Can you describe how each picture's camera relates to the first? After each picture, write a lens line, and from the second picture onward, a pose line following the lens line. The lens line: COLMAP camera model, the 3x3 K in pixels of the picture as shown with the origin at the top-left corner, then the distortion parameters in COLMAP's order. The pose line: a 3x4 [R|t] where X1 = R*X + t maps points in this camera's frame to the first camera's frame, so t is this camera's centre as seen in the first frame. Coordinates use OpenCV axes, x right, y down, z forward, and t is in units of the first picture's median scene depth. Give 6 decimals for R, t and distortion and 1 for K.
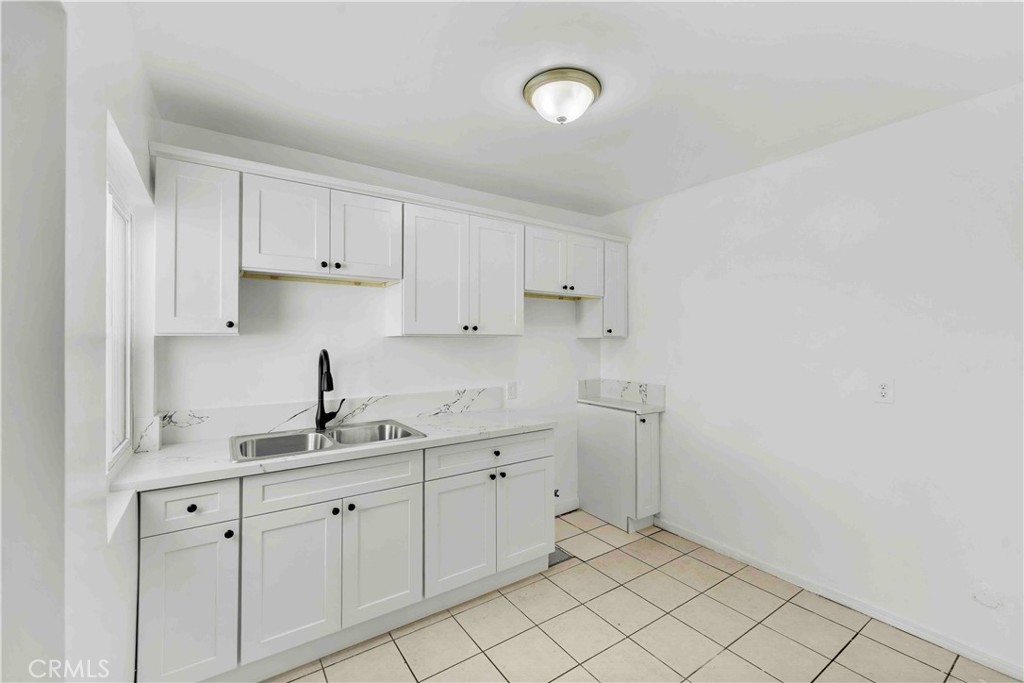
lens RADIAL K [[424.7, 0, 512.0], [0, 424.7, 341.5], [0, 0, 1]] dist [-0.000980, -0.000094]
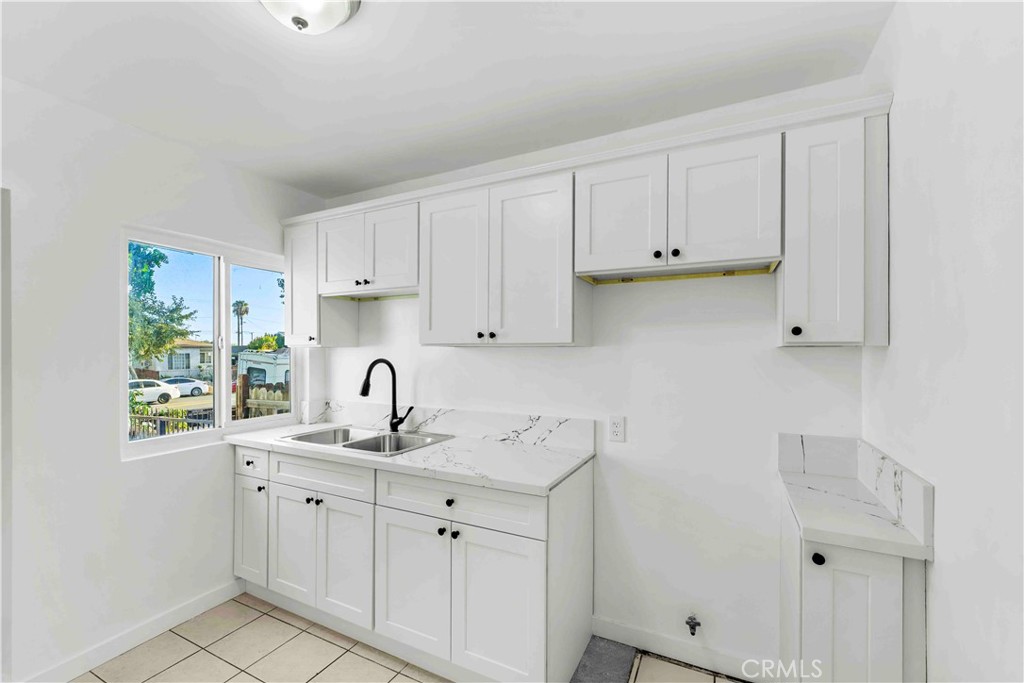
lens RADIAL K [[426.4, 0, 507.9], [0, 426.4, 355.3], [0, 0, 1]] dist [-0.001122, -0.000136]
pose [[0.477475, 0.009188, -0.878597, 0.604237], [-0.005665, 0.999957, 0.007379, -0.000816], [0.878627, 0.001454, 0.477506, 0.662789]]
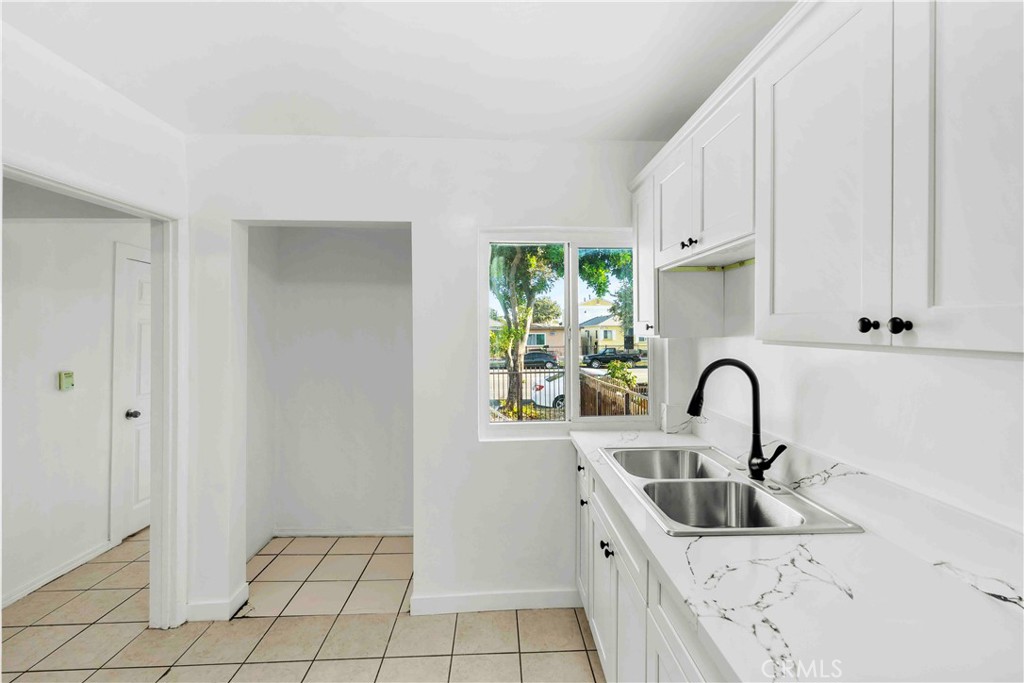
lens RADIAL K [[428.7, 0, 513.7], [0, 428.7, 332.0], [0, 0, 1]] dist [-0.002141, -0.000284]
pose [[-0.529661, 0.011994, -0.848124, 0.297389], [0.003599, 0.999923, 0.011894, -0.031119], [0.848202, 0.003247, -0.529664, 0.937506]]
